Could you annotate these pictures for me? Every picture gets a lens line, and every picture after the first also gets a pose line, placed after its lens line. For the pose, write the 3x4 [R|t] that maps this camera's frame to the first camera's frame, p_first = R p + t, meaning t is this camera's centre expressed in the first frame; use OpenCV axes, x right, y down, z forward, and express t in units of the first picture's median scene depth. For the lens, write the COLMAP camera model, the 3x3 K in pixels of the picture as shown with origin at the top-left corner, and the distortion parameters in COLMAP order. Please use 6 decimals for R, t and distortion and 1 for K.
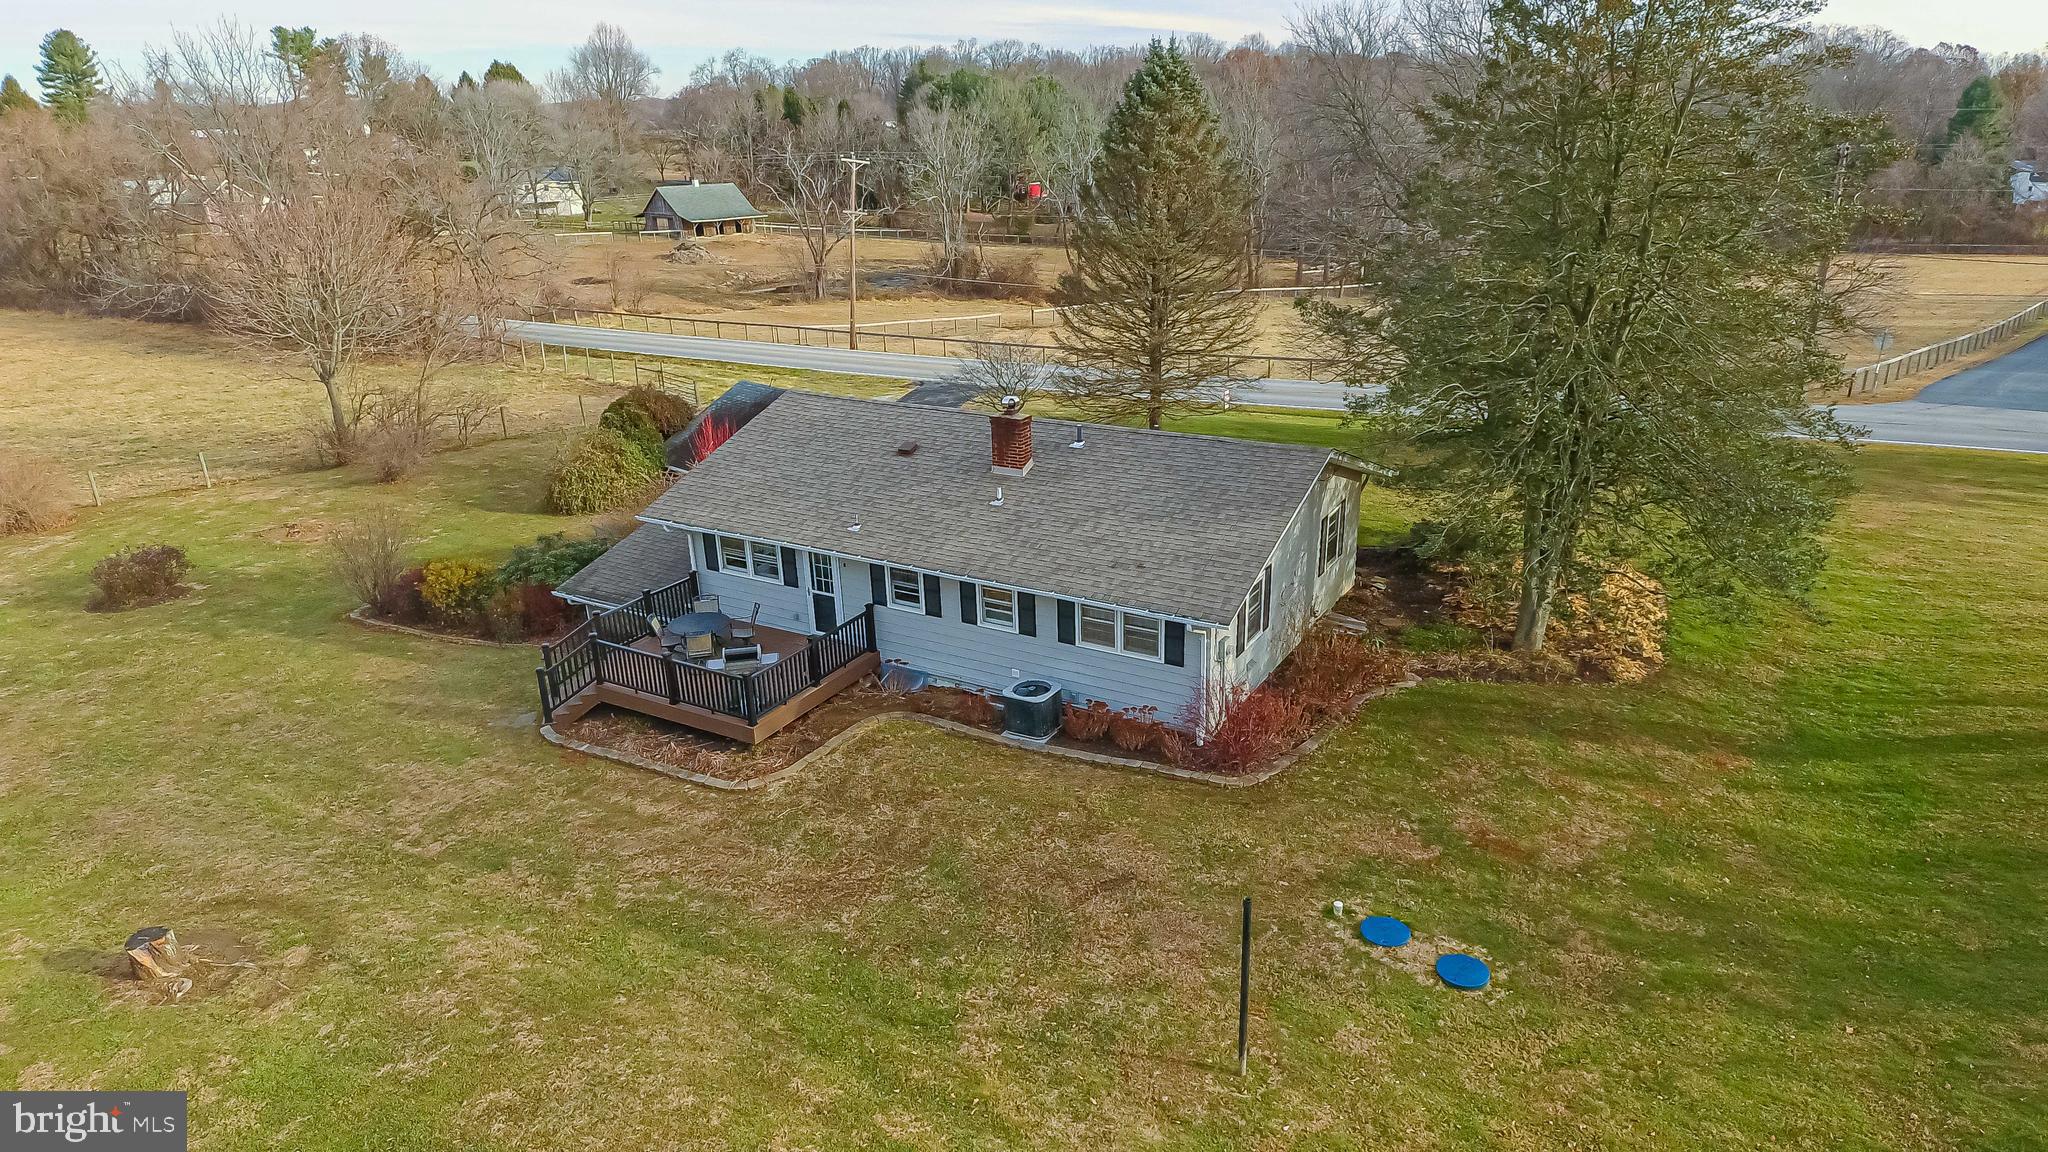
lens RADIAL K [[1211.2, 0, 1052.5], [0, 1211.2, 607.8], [0, 0, 1]] dist [0.099288, -0.126899]
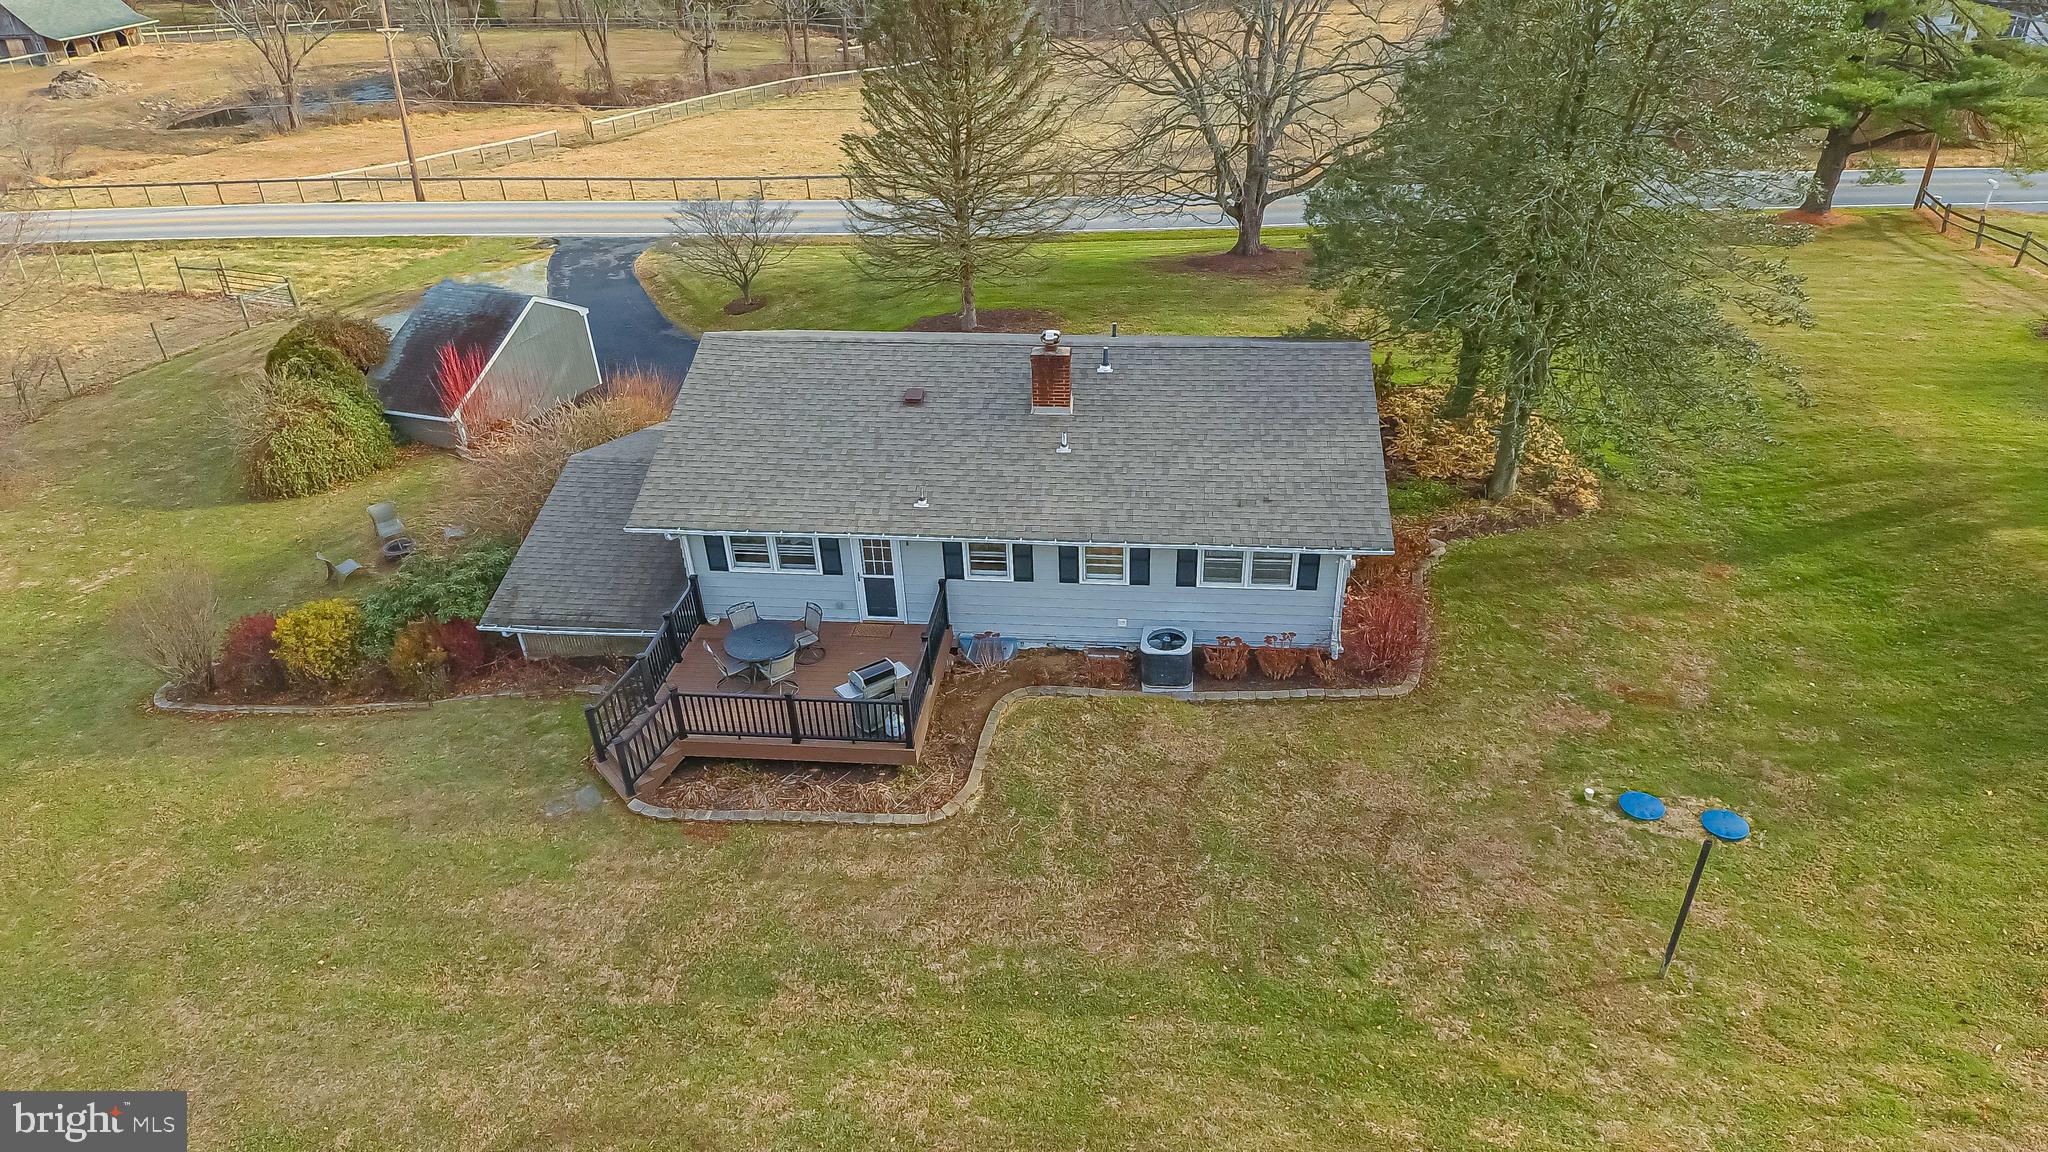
lens RADIAL K [[1211.2, 0, 1052.5], [0, 1211.2, 607.8], [0, 0, 1]] dist [0.099288, -0.126899]
pose [[0.914196, -0.215922, 0.342962, -0.398678], [0.153548, 0.967700, 0.199948, -0.155602], [-0.375057, -0.130131, 0.917822, 0.120963]]
